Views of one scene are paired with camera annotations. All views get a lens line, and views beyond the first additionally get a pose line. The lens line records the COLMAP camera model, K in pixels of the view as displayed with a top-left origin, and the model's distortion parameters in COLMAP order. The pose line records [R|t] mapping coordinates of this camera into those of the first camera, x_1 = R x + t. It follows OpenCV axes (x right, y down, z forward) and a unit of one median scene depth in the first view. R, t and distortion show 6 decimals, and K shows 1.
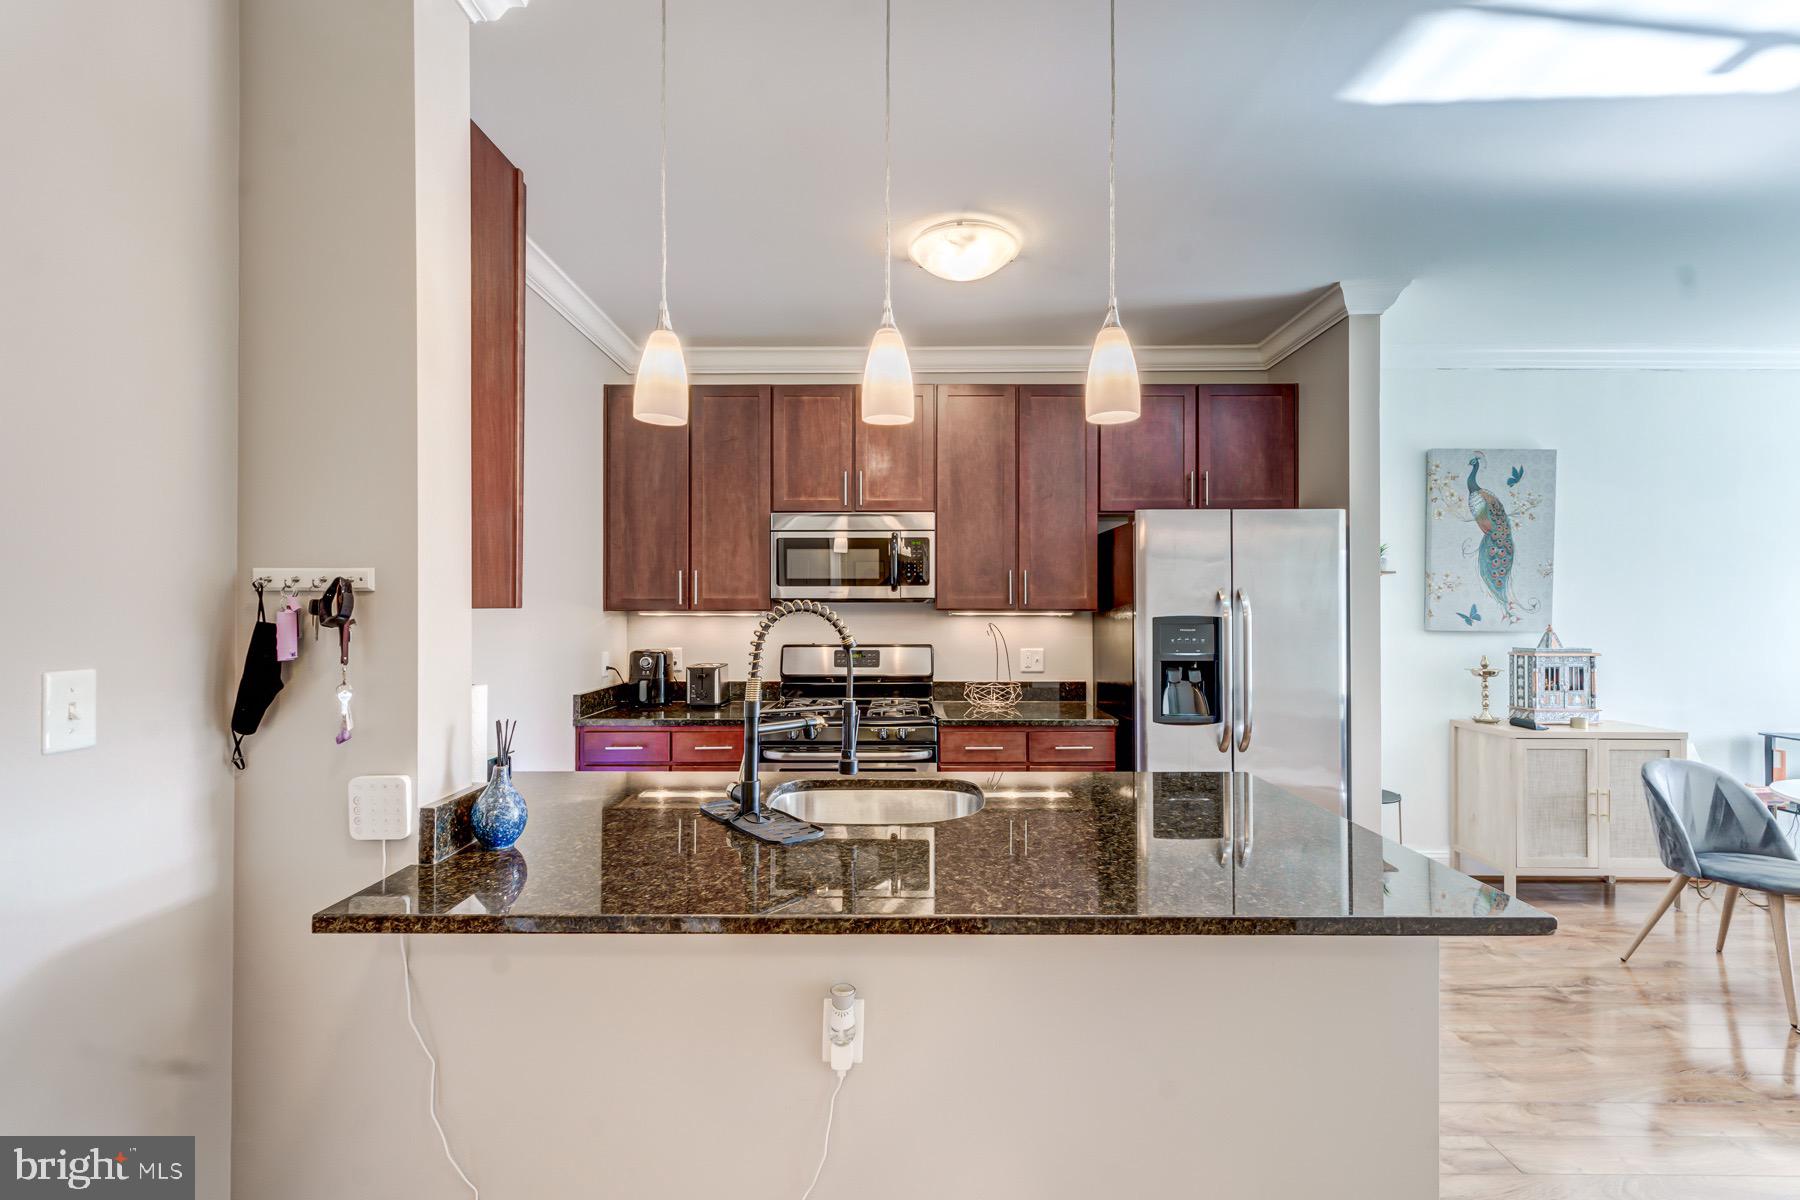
lens RADIAL K [[793.5, 0, 894.4], [0, 793.5, 603.2], [0, 0, 1]] dist [-0.000799, -0.000076]
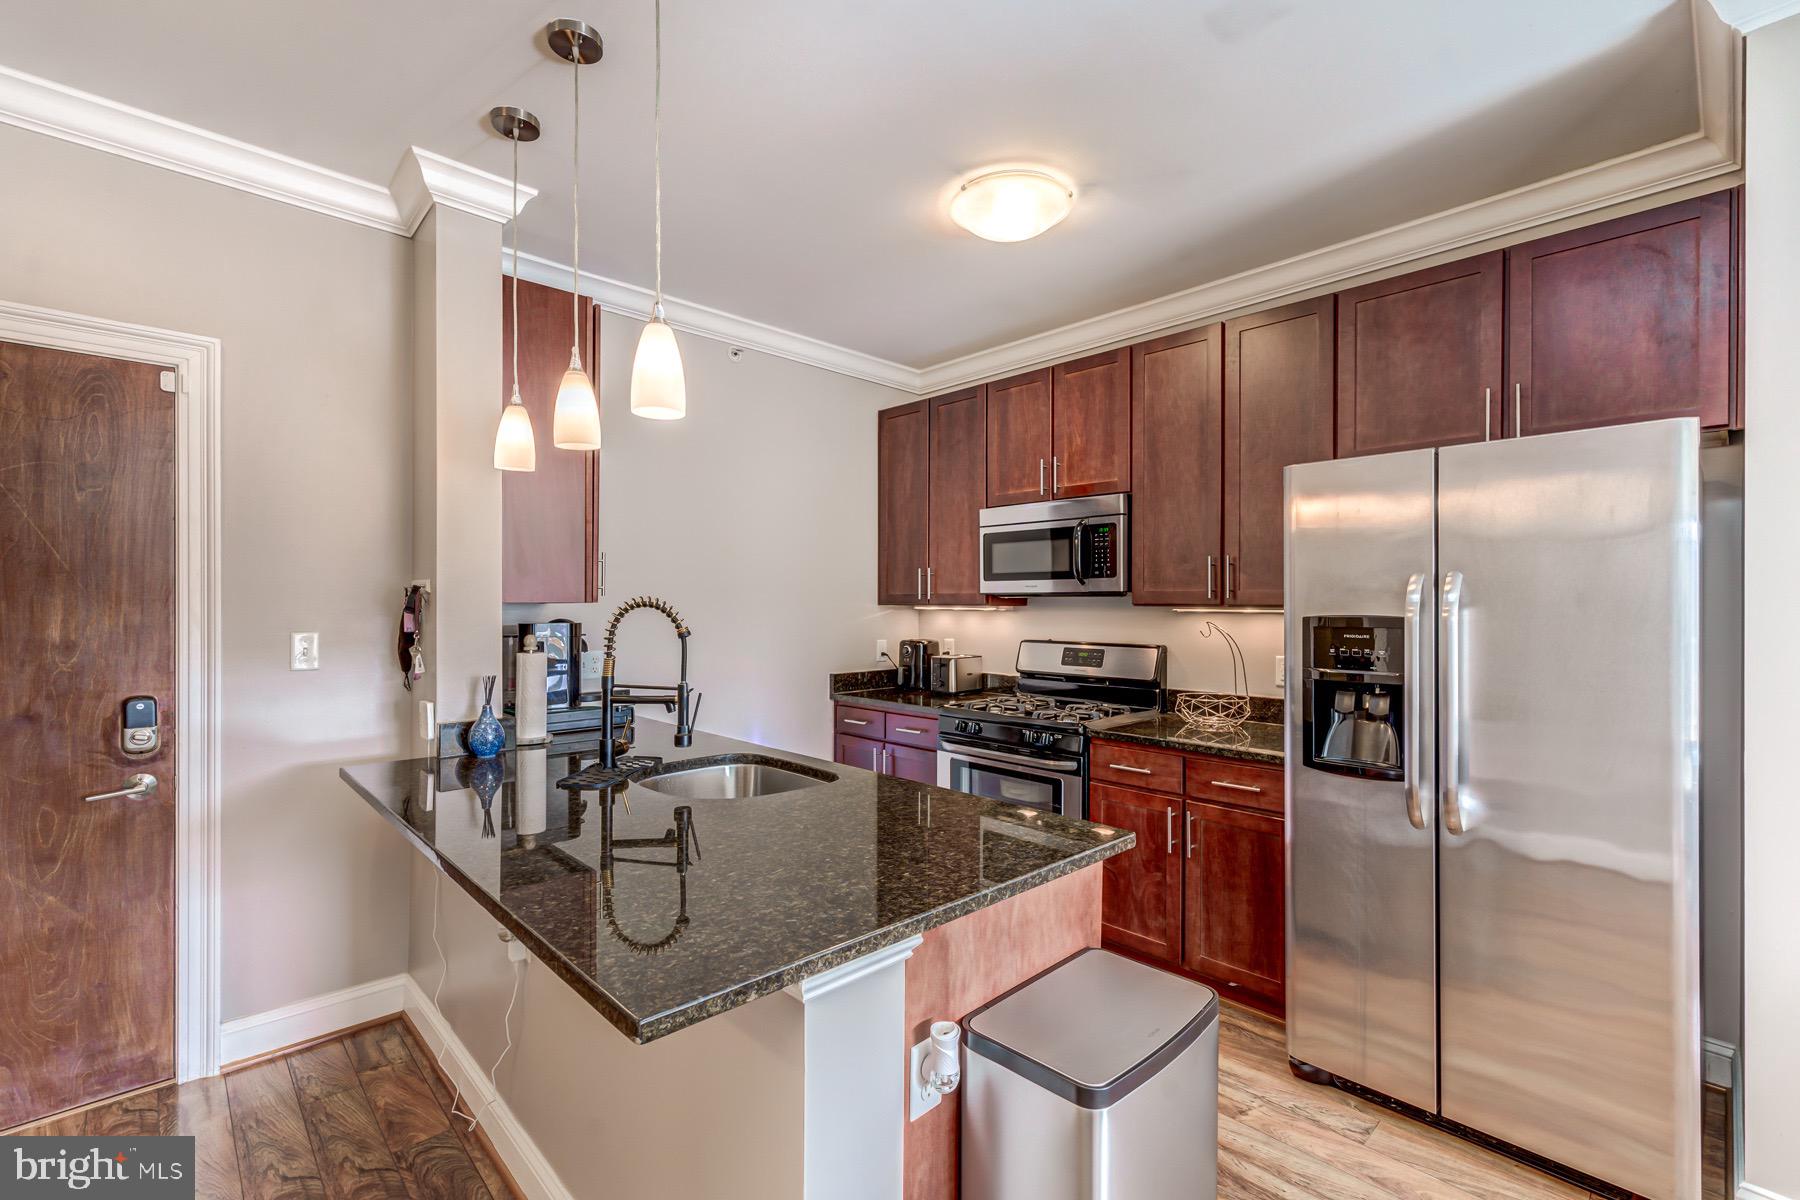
lens RADIAL K [[793.5, 0, 894.4], [0, 793.5, 603.2], [0, 0, 1]] dist [-0.000799, -0.000076]
pose [[0.690269, 0.001920, -0.723550, 0.501565], [0.003919, 0.999972, 0.006393, -0.000320], [0.723542, -0.007249, 0.690242, 0.213862]]
